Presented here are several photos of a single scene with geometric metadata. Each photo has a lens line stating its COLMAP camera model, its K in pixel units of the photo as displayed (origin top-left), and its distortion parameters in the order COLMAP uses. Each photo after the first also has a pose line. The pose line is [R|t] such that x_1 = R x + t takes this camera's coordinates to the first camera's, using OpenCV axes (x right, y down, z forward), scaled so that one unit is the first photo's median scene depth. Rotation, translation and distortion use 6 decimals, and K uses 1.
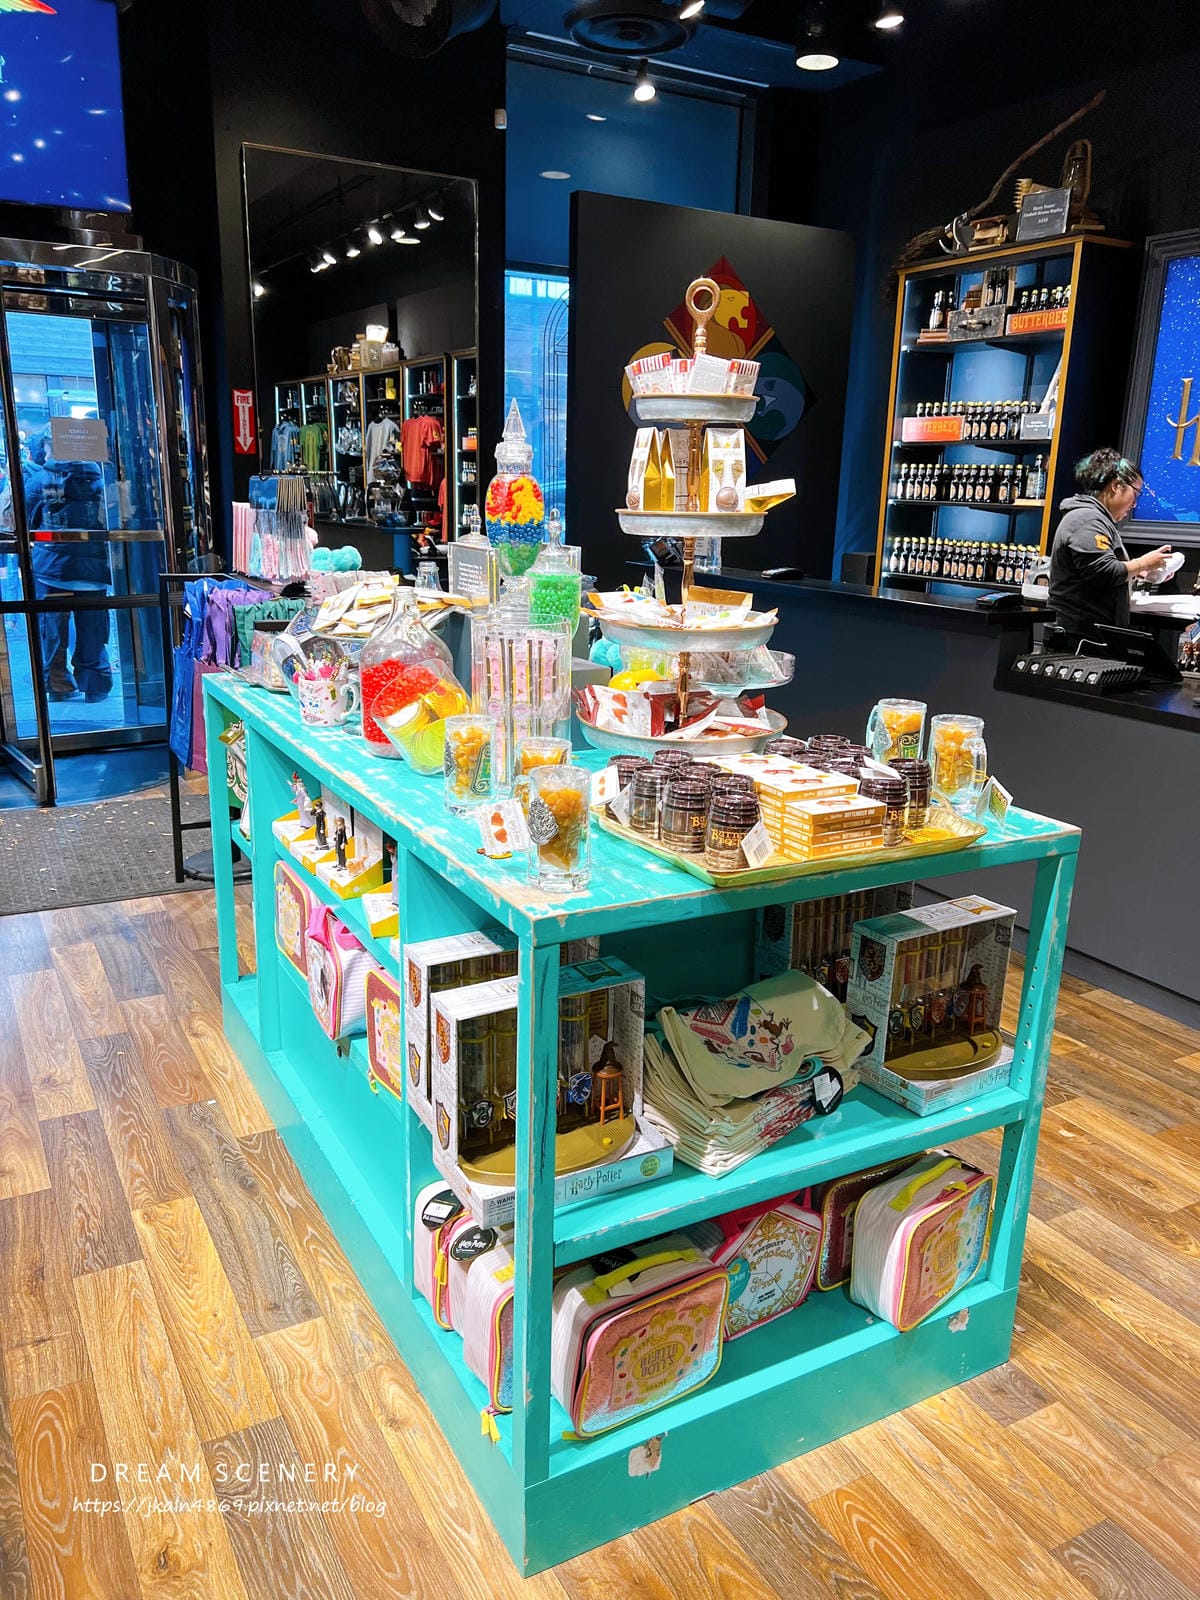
lens RADIAL K [[1207.1, 0, 600.0], [0, 1207.1, 800.0], [0, 0, 1]] dist [0.005026, -0.002834]
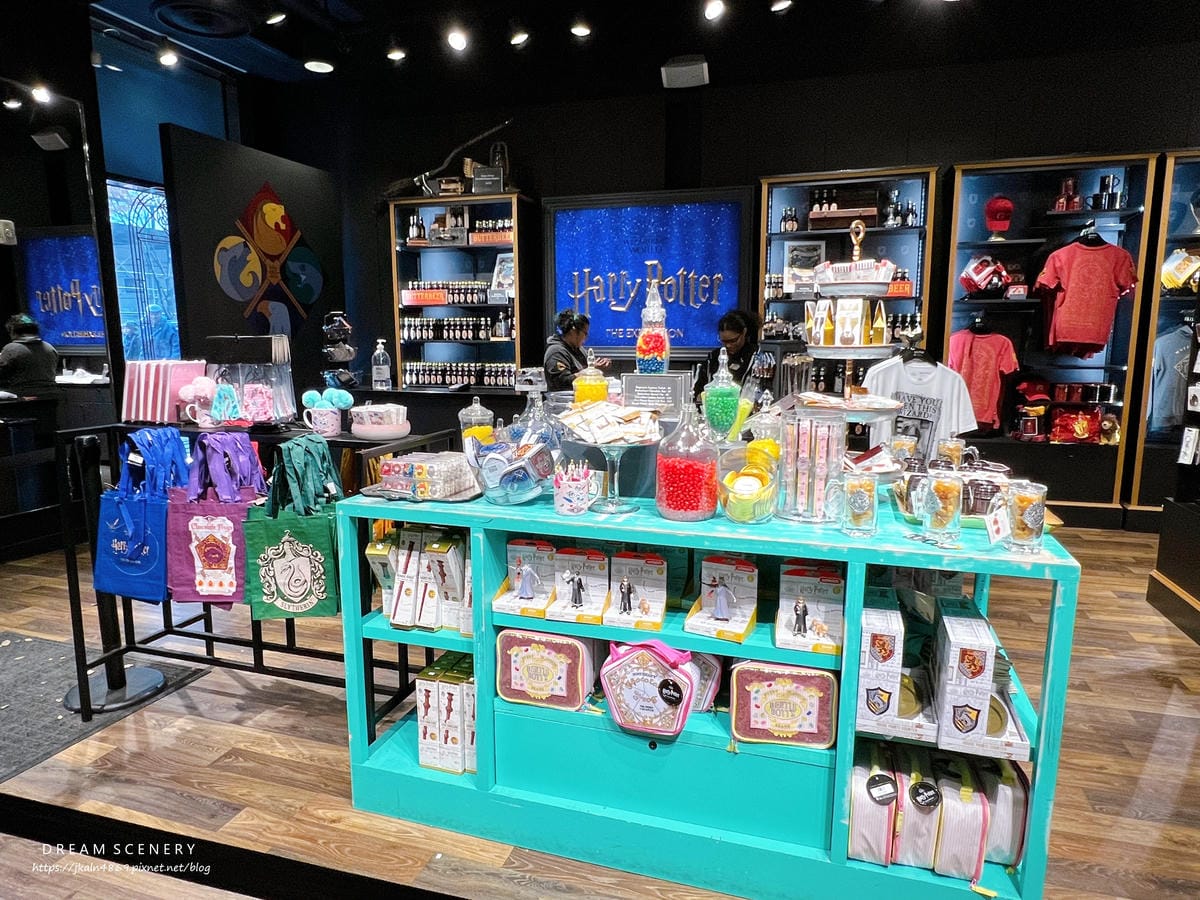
lens RADIAL K [[746.0, 0, 600.0], [0, 746.0, 450.0], [0, 0, 1]] dist [-0.006038, -0.003324]
pose [[0.728028, -0.131318, 0.672852, -0.275811], [0.194325, 0.980756, -0.018850, -0.040216], [-0.657429, 0.144475, 0.739537, 0.130590]]
